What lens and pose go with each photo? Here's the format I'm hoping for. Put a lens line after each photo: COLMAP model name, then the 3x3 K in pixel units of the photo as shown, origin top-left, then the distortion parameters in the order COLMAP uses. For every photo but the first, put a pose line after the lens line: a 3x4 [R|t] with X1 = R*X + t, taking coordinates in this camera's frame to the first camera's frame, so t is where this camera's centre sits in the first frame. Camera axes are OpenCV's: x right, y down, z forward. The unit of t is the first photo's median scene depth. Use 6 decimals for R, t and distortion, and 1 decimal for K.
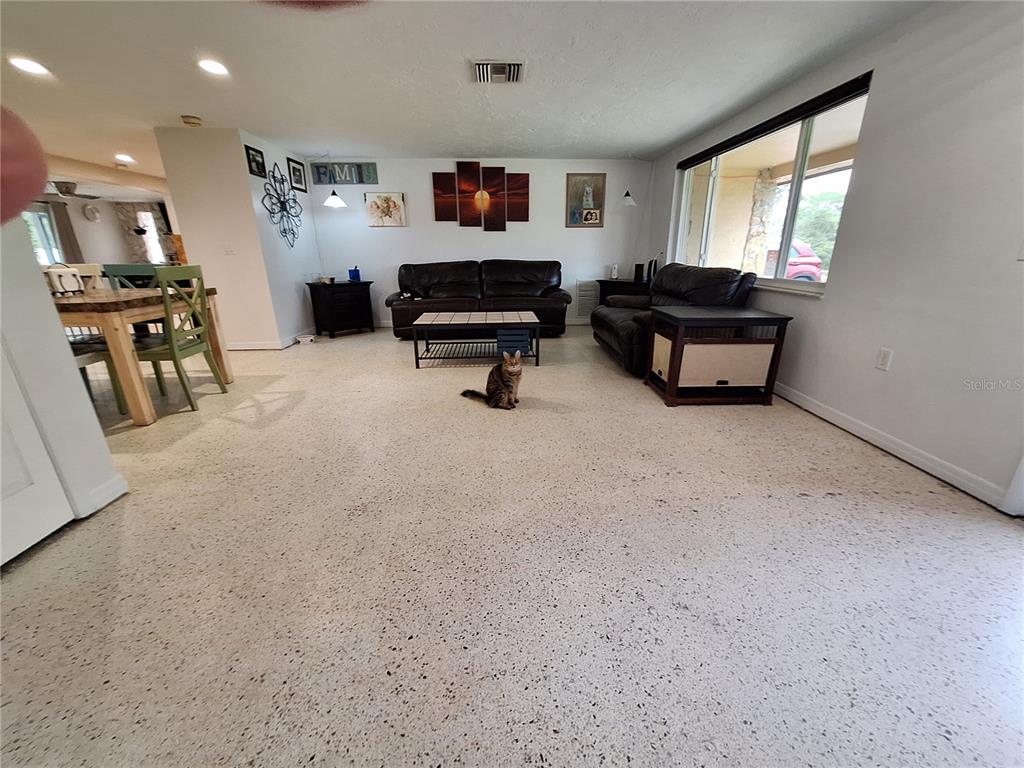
lens RADIAL K [[405.8, 0, 523.1], [0, 405.8, 382.9], [0, 0, 1]] dist [-0.008035, 0.002726]
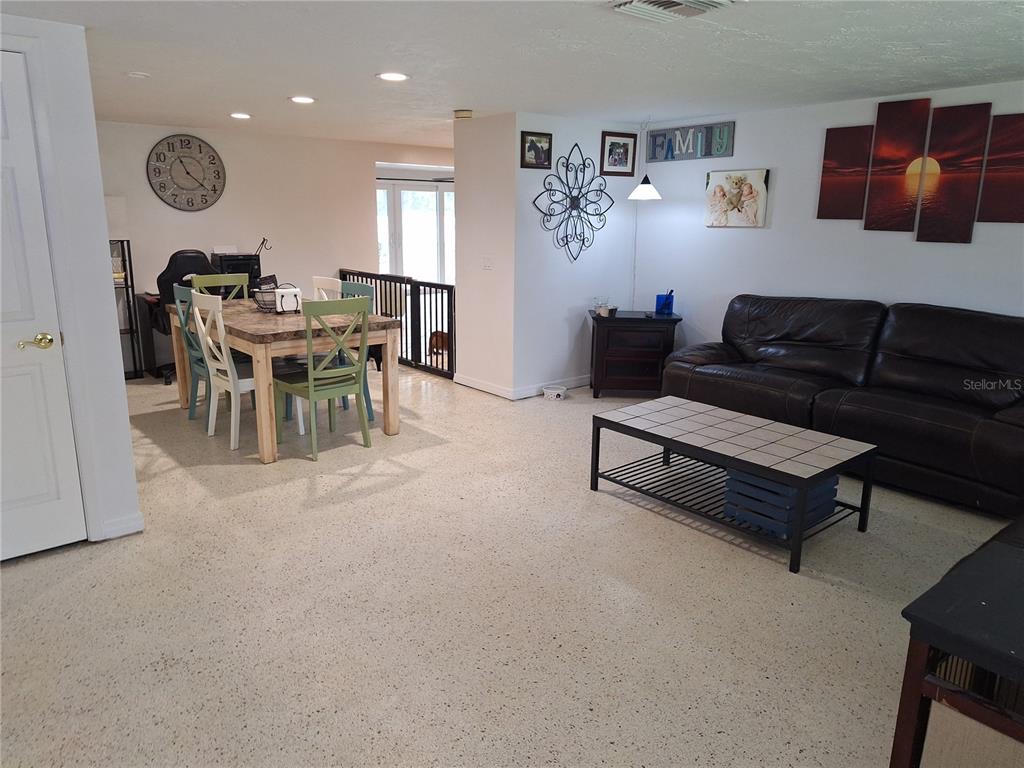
lens RADIAL K [[709.3, 0, 505.1], [0, 709.3, 374.1], [0, 0, 1]] dist [0.091158, -0.096522]
pose [[0.589071, 0.189890, -0.785453, 0.431404], [-0.262653, 0.964214, 0.036123, -0.197920], [0.764204, 0.185023, 0.617866, 0.243318]]
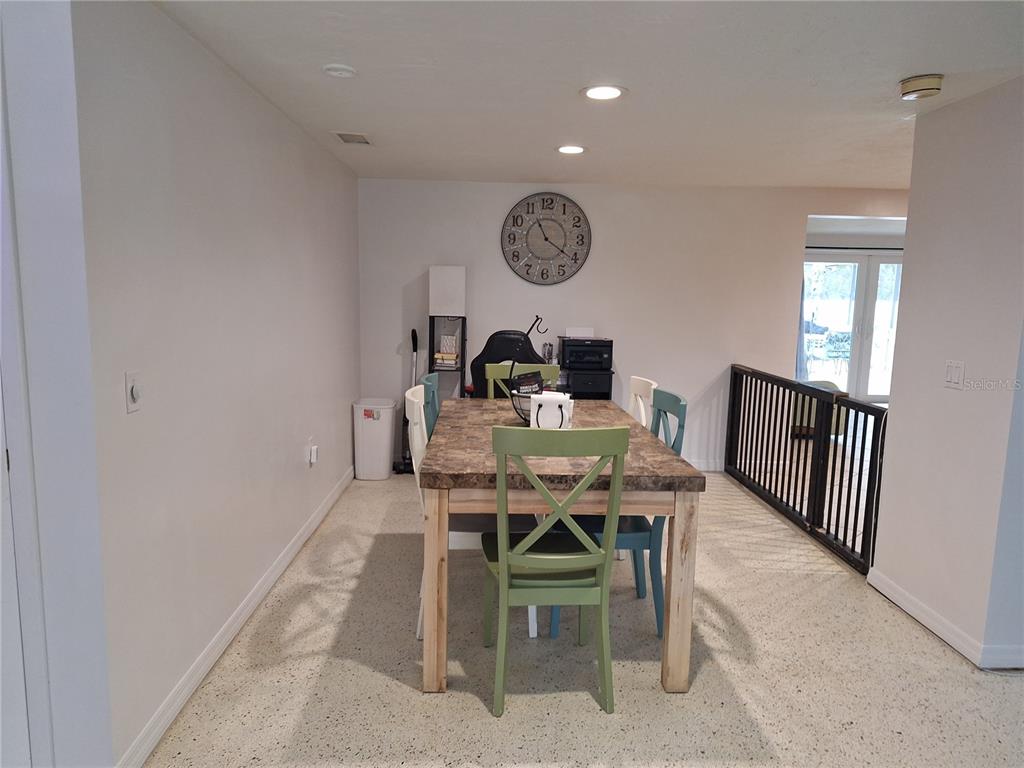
lens RADIAL K [[709.3, 0, 509.2], [0, 709.3, 388.5], [0, 0, 1]] dist [0.091158, -0.096522]
pose [[-0.031668, 0.139897, -0.989659, -0.026287], [-0.332894, 0.932147, 0.142420, -0.298526], [0.942432, 0.333962, 0.017052, 0.636779]]
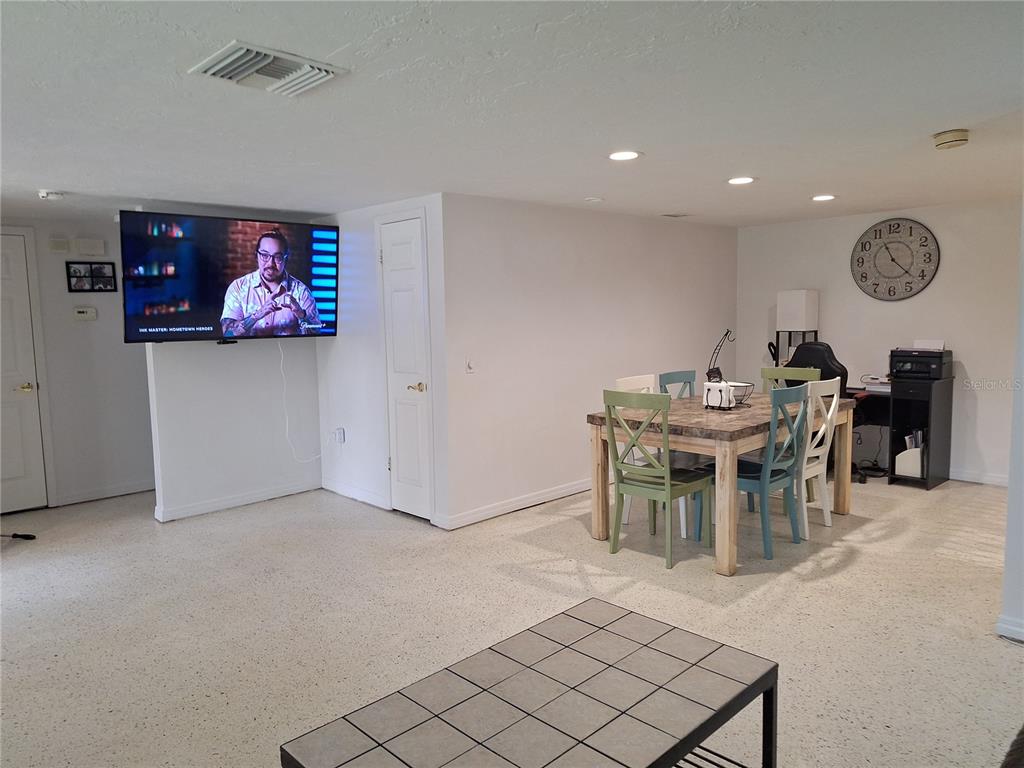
lens RADIAL K [[709.3, 0, 511.6], [0, 709.3, 388.1], [0, 0, 1]] dist [0.091158, -0.096522]
pose [[-0.766847, 0.088161, -0.635747, 0.190477], [-0.177995, 0.922458, 0.342620, -0.523640], [0.616656, 0.375897, -0.691692, 1.289570]]
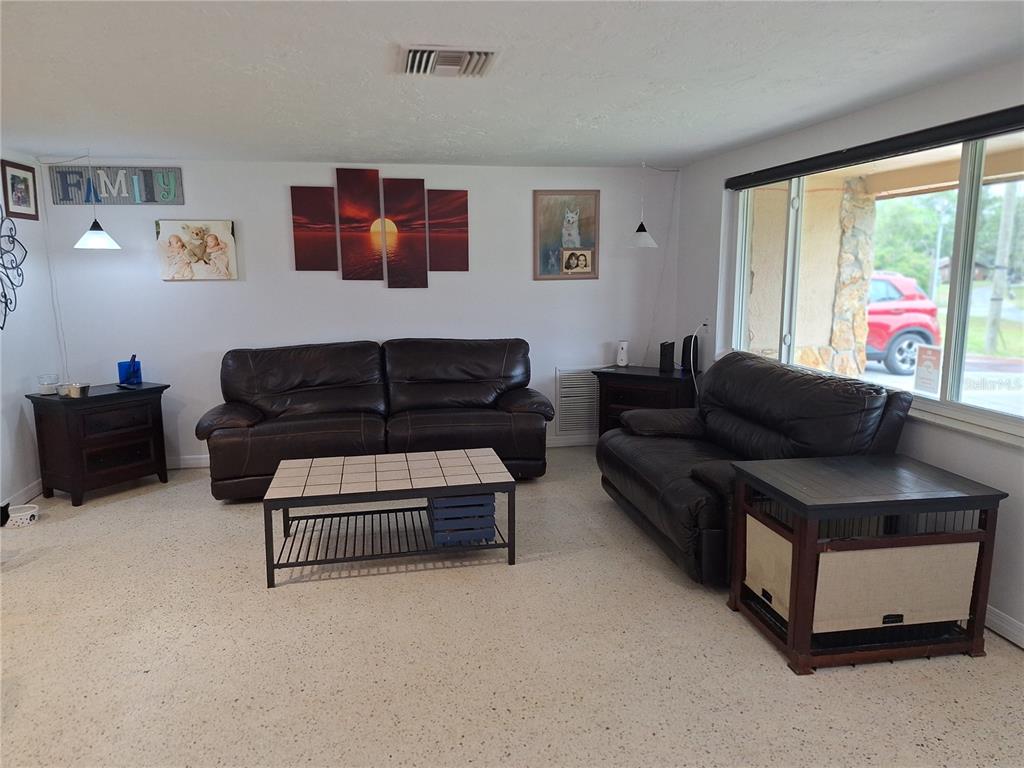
lens RADIAL K [[709.3, 0, 512.4], [0, 709.3, 382.8], [0, 0, 1]] dist [0.091158, -0.096522]
pose [[0.992349, -0.024264, 0.121054, -0.069995], [0.042837, 0.987255, -0.153275, -0.132528], [-0.115792, 0.157288, 0.980741, 0.078171]]
